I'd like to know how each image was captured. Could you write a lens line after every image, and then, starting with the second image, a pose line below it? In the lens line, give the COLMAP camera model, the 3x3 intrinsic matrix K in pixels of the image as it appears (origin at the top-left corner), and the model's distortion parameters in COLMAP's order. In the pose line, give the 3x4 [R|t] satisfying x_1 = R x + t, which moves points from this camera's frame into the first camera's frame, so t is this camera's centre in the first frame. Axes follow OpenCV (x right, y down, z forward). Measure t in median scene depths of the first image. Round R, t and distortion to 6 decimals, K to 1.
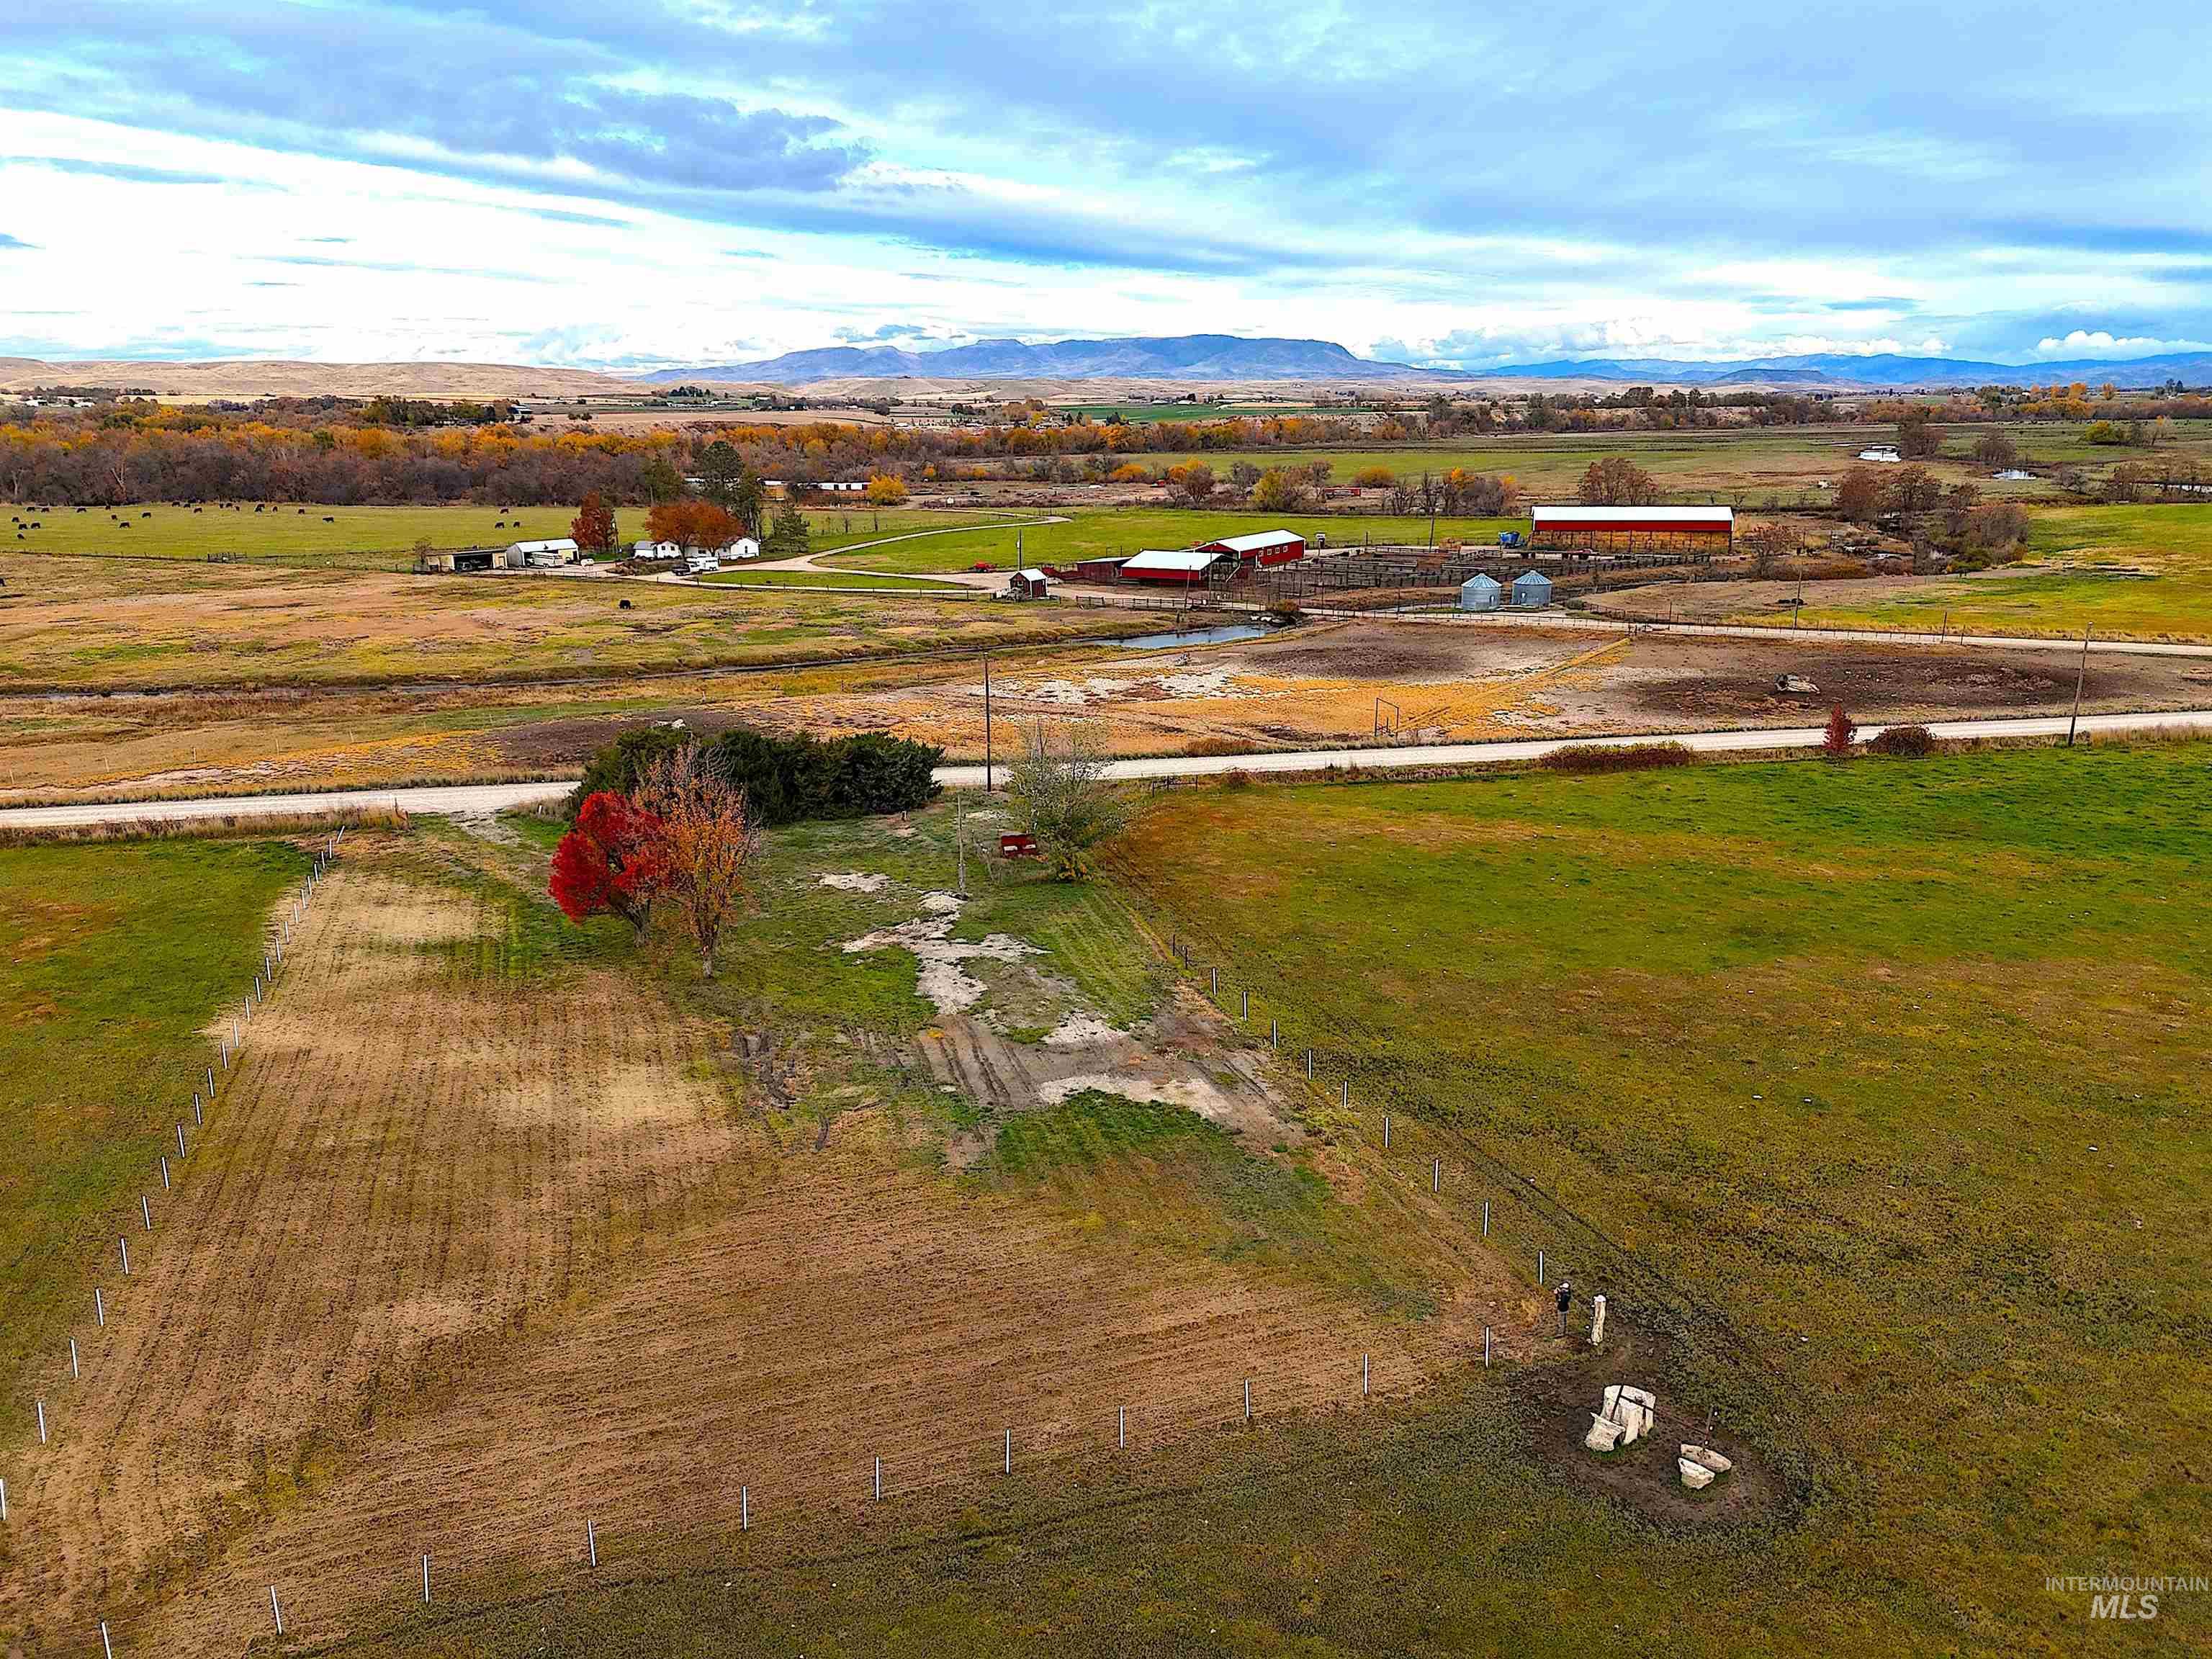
lens RADIAL K [[1621.9, 0, 1107.9], [0, 1621.9, 824.4], [0, 0, 1]] dist [0.117476, -0.132021]
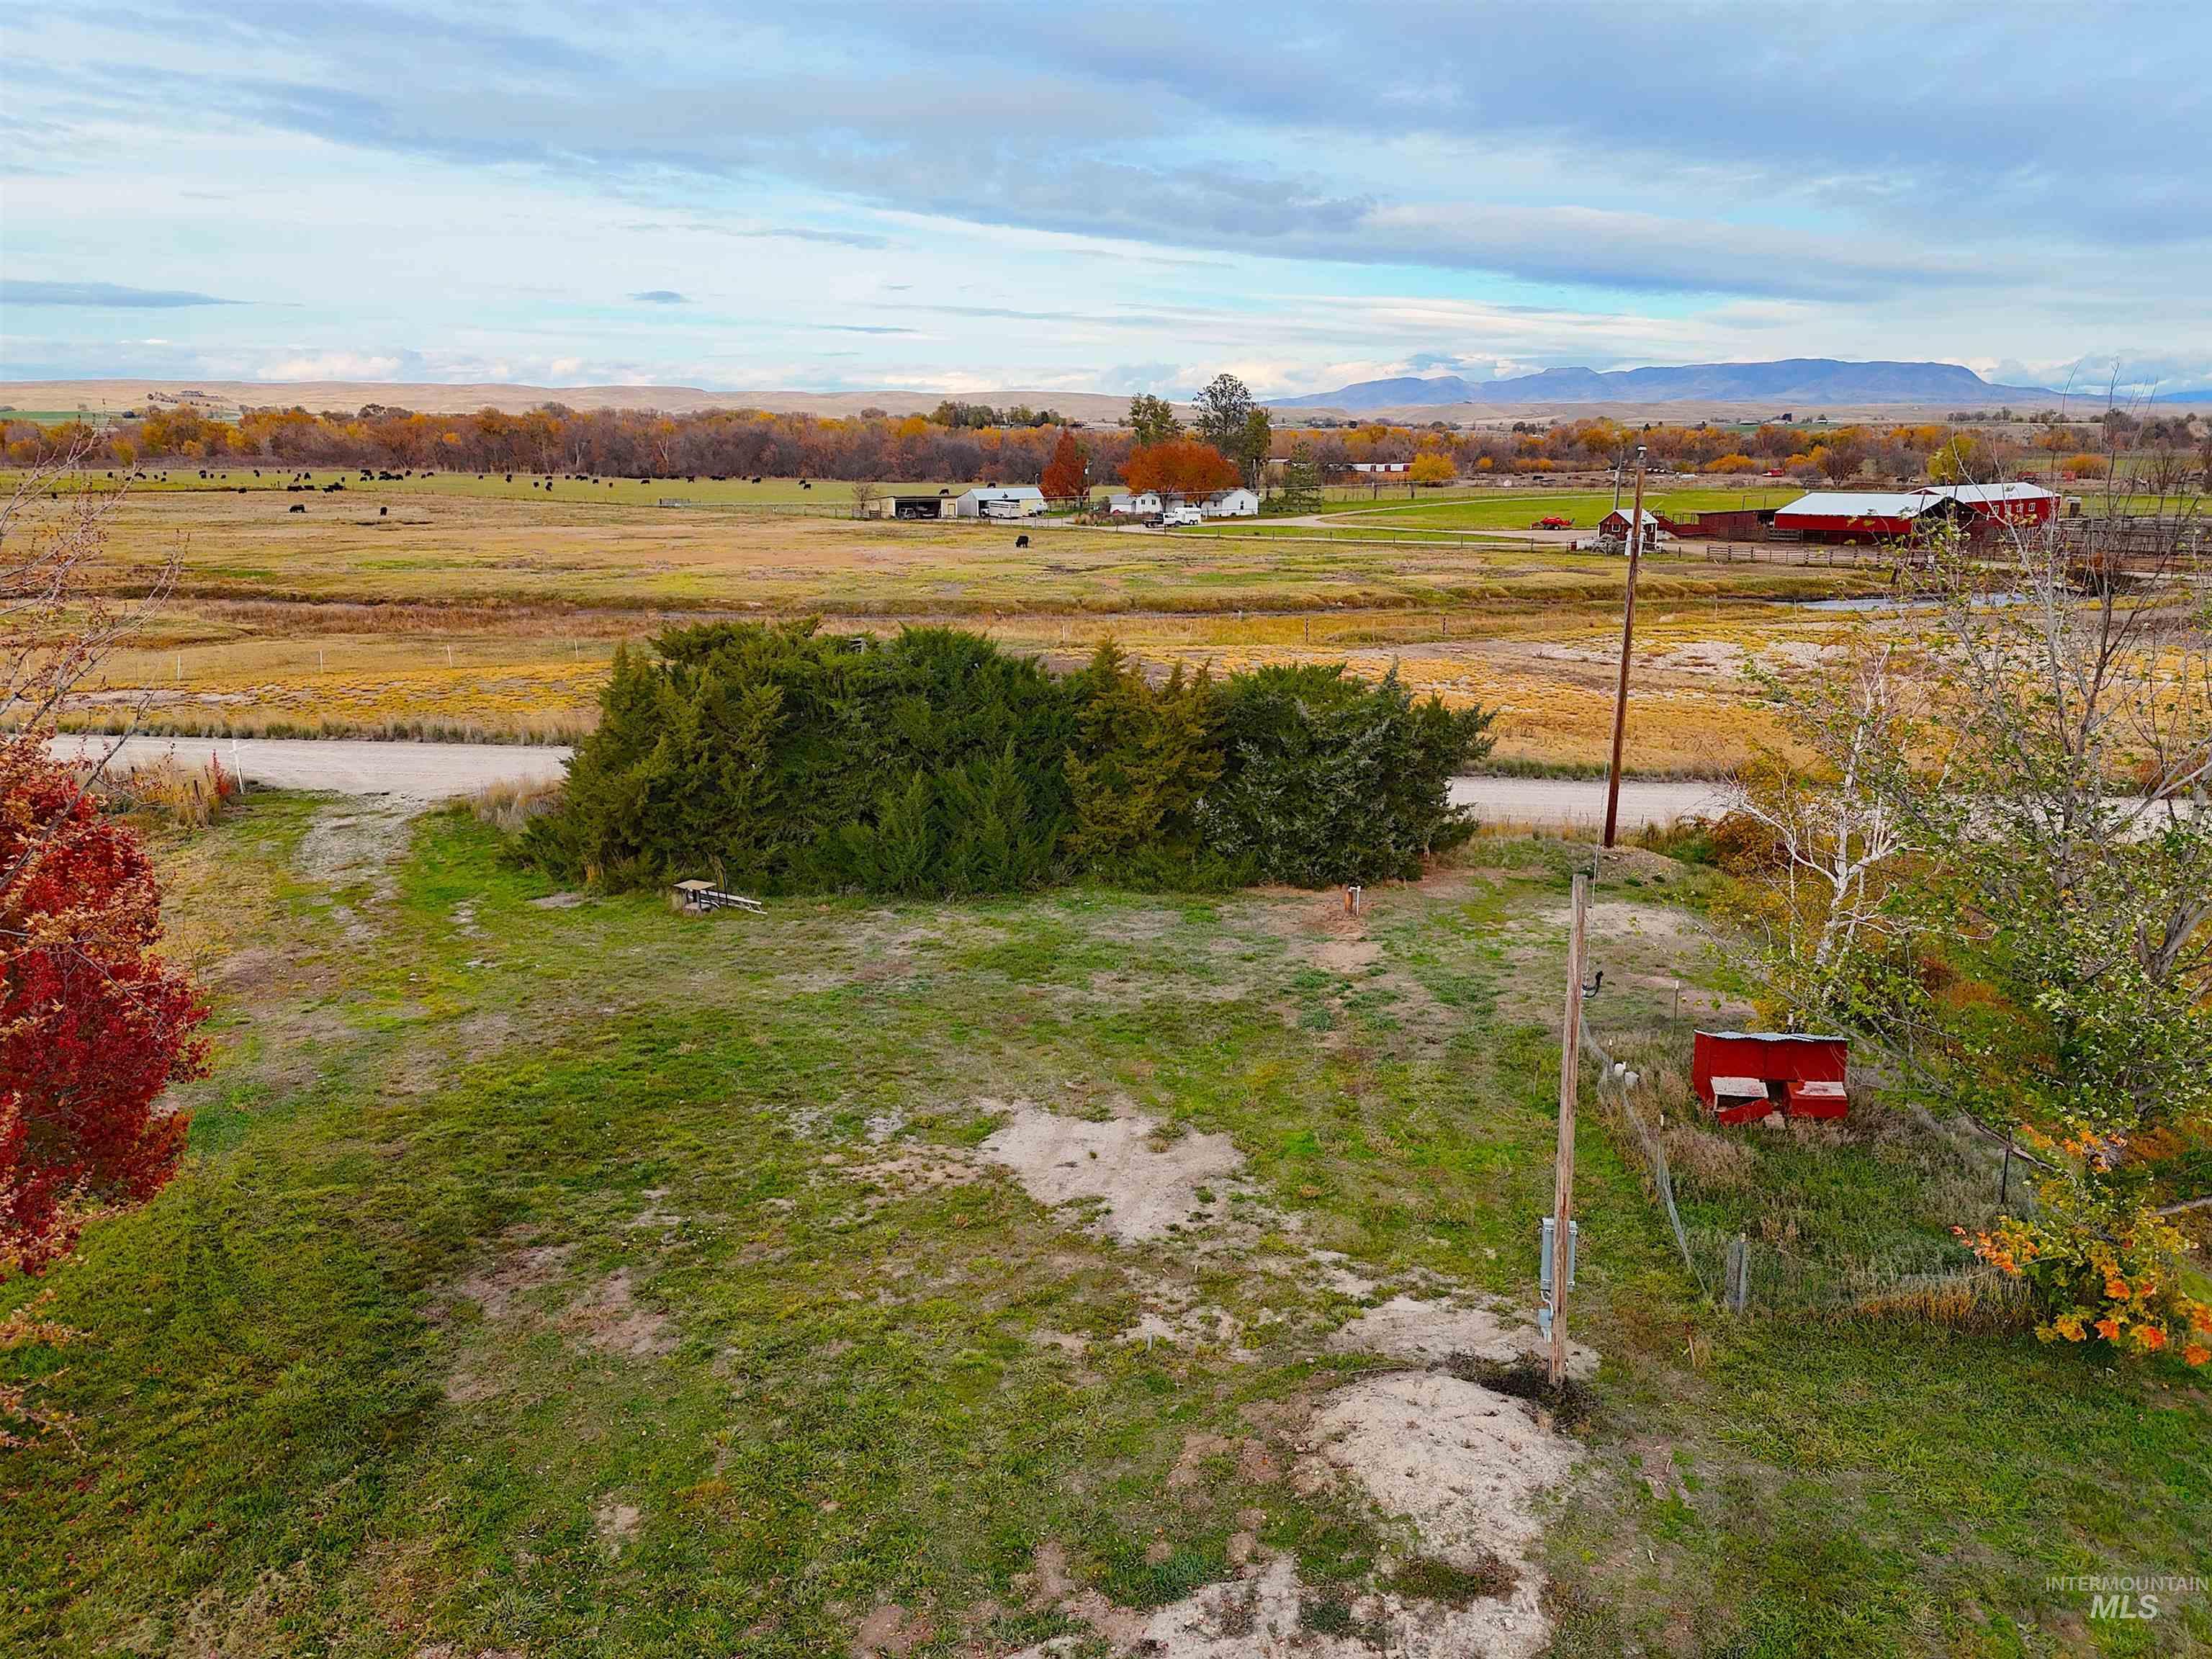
lens RADIAL K [[1621.9, 0, 1107.9], [0, 1621.9, 824.4], [0, 0, 1]] dist [0.117476, -0.132021]
pose [[0.946961, 0.080155, -0.311191, -0.038979], [-0.085644, 0.996318, -0.003989, -0.008488], [0.309725, 0.030429, 0.950339, 0.369552]]
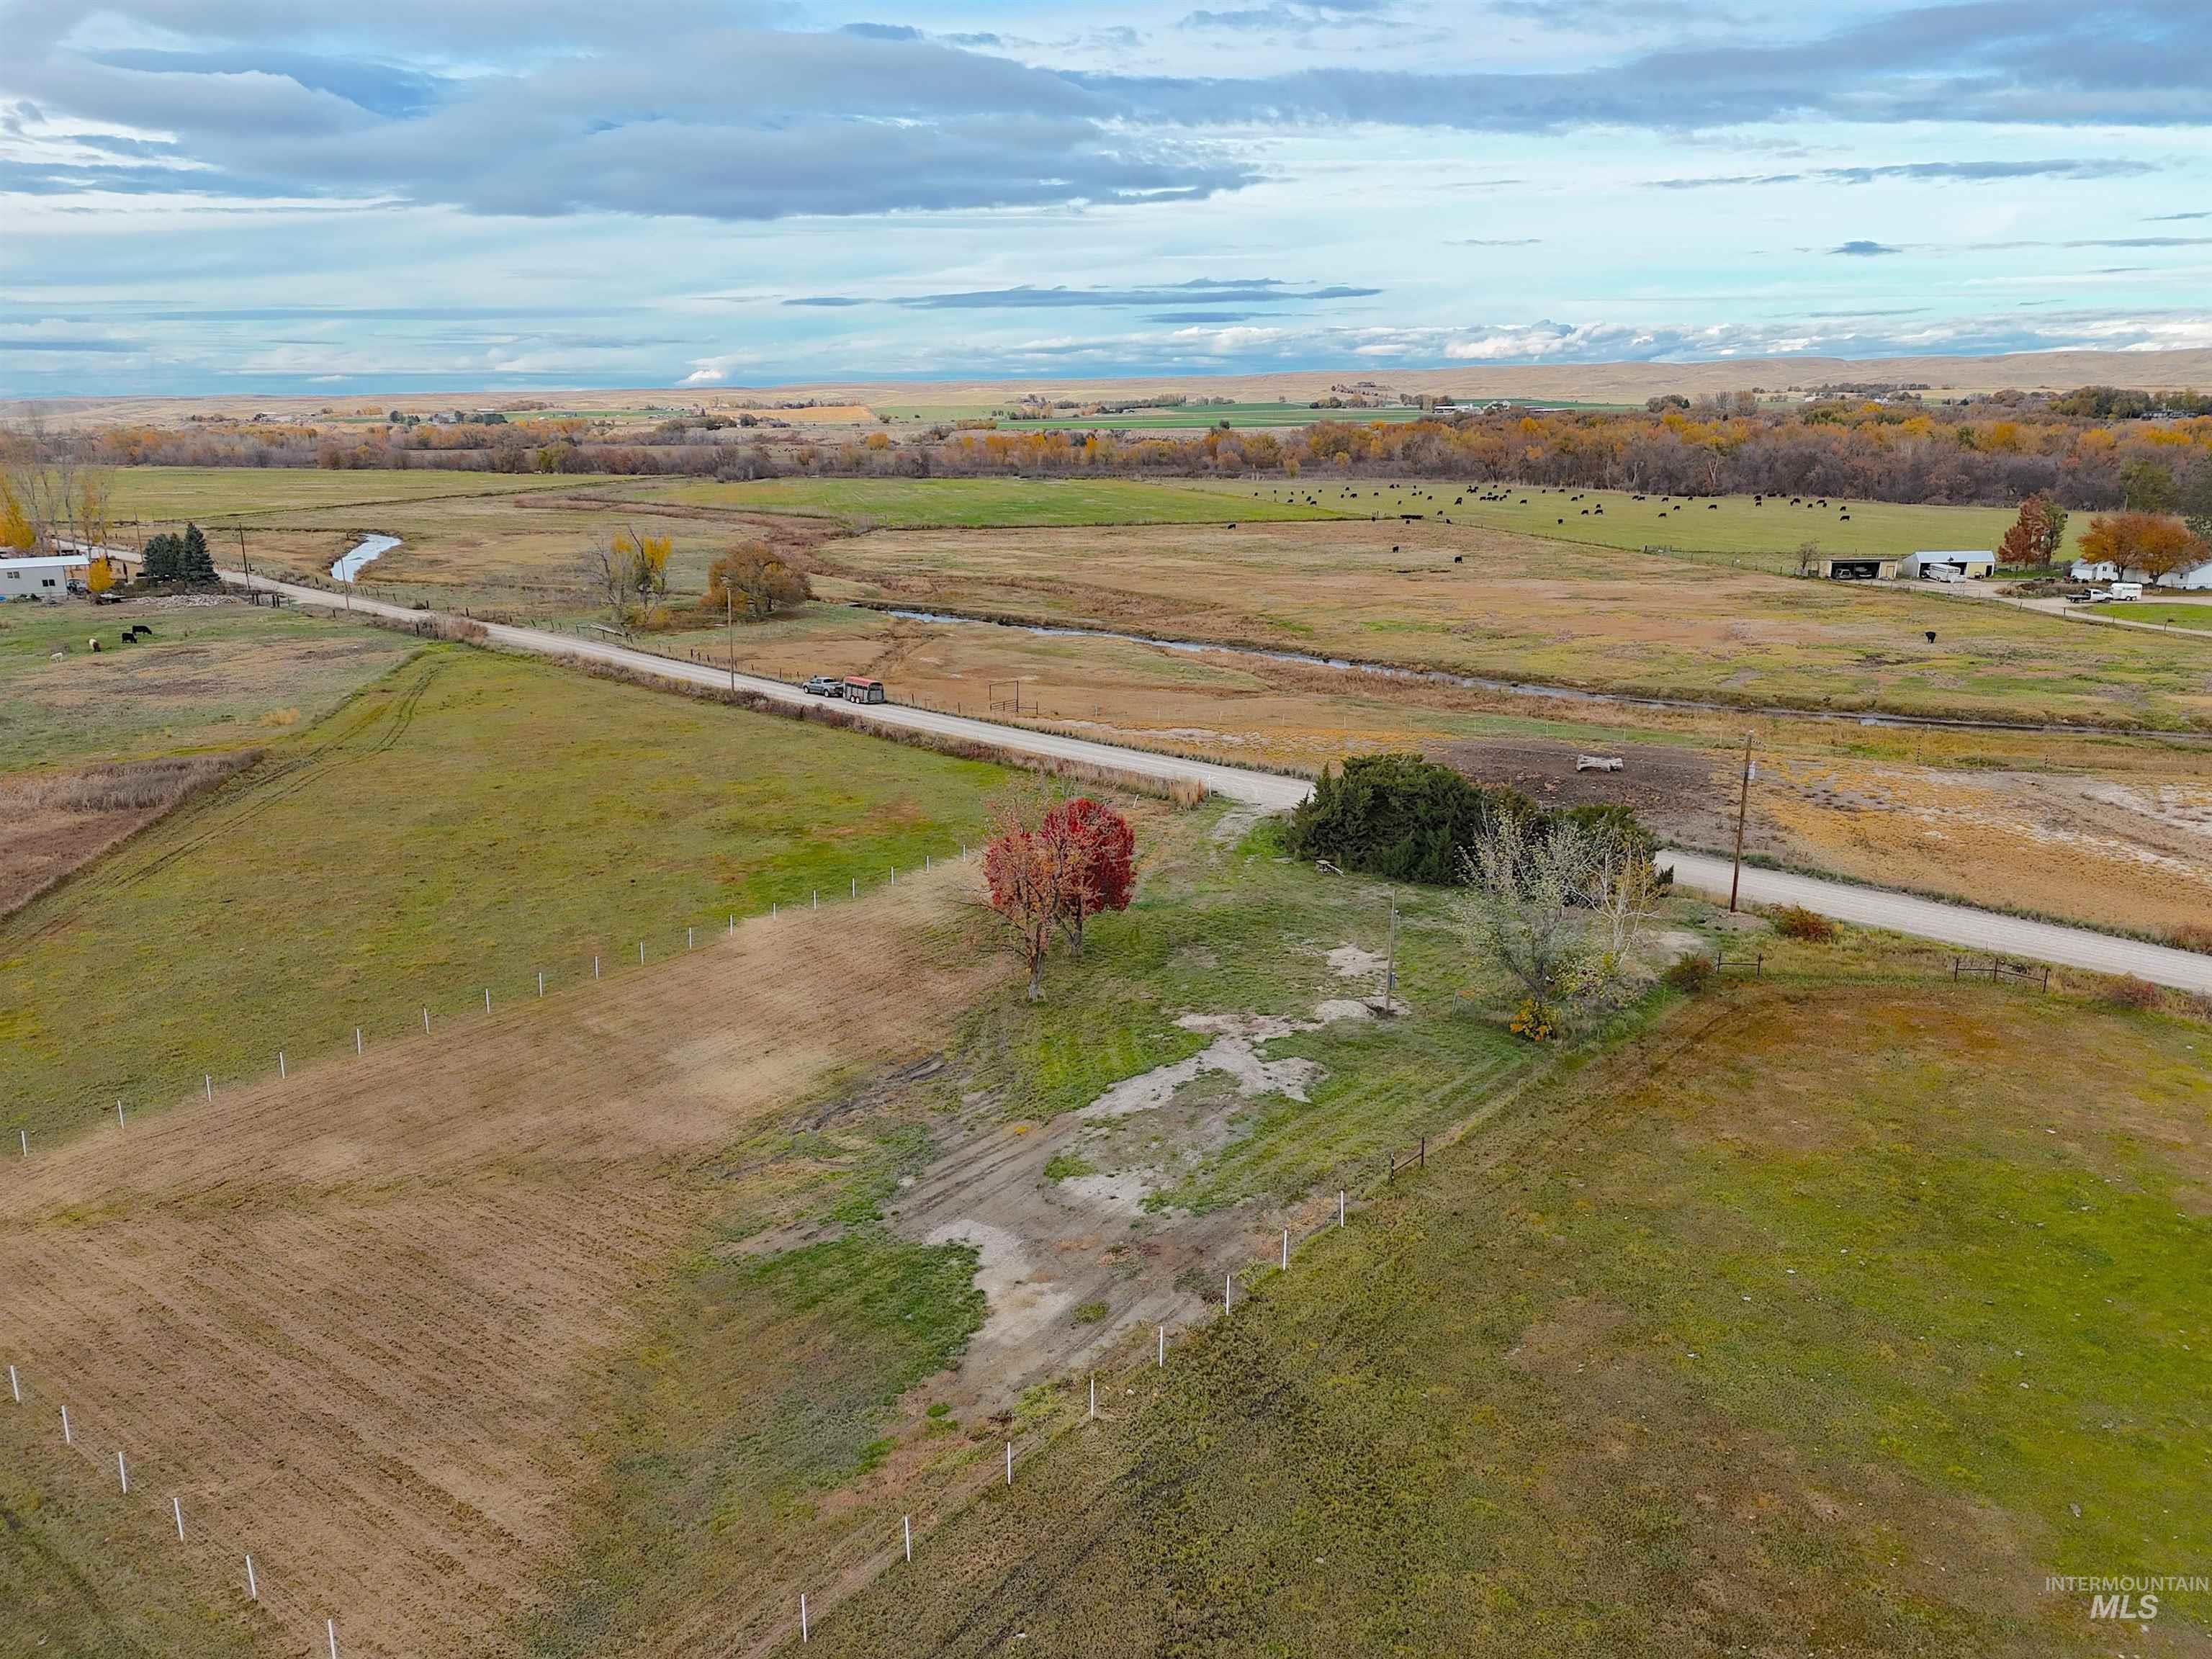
lens RADIAL K [[1621.9, 0, 1107.9], [0, 1621.9, 824.4], [0, 0, 1]] dist [0.117476, -0.132021]
pose [[0.564303, 0.204292, -0.799891, 0.218940], [-0.200890, 0.973755, 0.106975, -0.049942], [0.800753, 0.100324, 0.590534, 0.184981]]
